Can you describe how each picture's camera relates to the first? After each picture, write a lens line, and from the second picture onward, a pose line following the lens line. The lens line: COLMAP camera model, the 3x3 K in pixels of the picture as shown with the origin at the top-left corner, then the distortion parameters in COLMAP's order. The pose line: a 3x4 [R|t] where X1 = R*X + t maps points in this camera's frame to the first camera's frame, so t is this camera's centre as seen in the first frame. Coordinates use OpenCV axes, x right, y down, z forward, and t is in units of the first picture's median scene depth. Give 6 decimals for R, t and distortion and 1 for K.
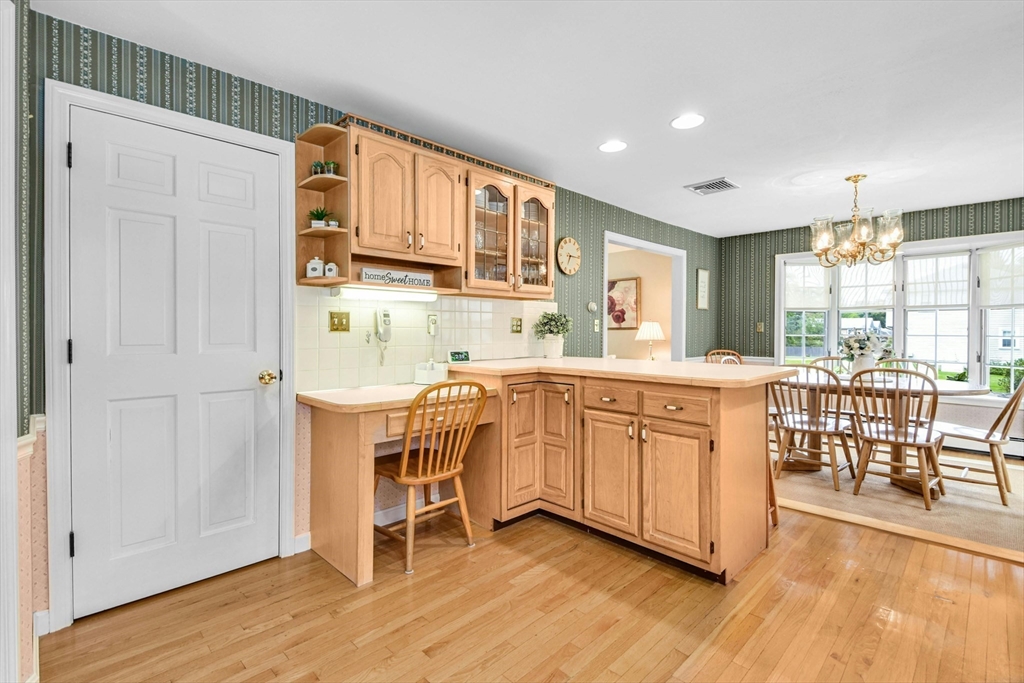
lens RADIAL K [[468.1, 0, 509.3], [0, 468.1, 338.5], [0, 0, 1]] dist [0.004308, -0.003190]
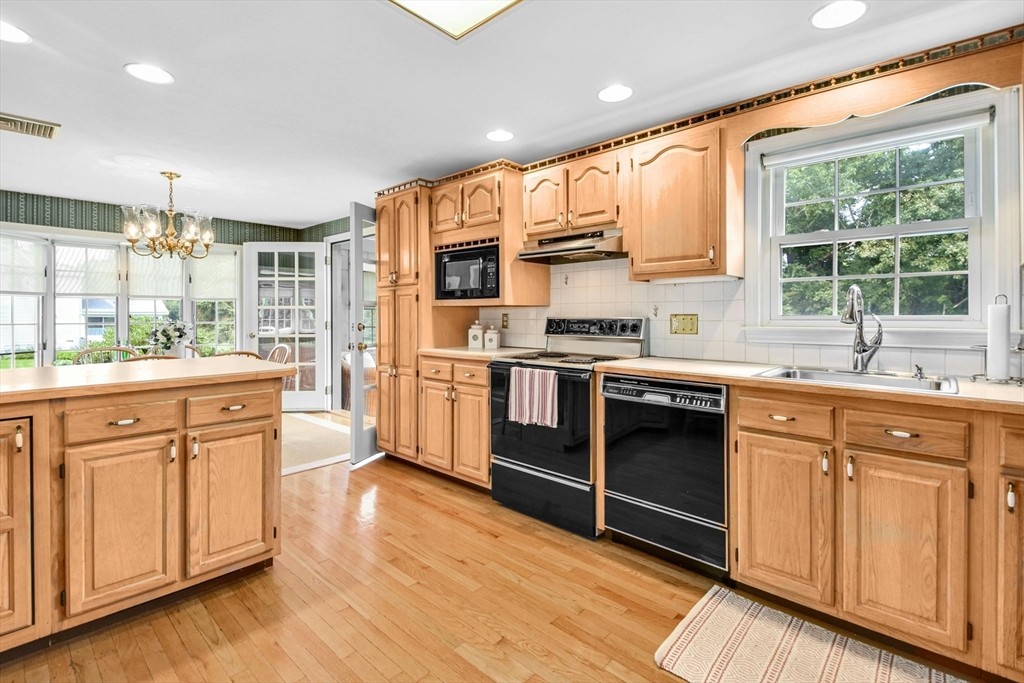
lens RADIAL K [[468.1, 0, 521.3], [0, 468.1, 313.1], [0, 0, 1]] dist [0.004308, -0.003190]
pose [[-0.055160, 0.001988, 0.998476, -0.560631], [0.020427, 0.999791, -0.000862, -0.024728], [-0.998269, 0.020348, -0.055189, 0.441988]]
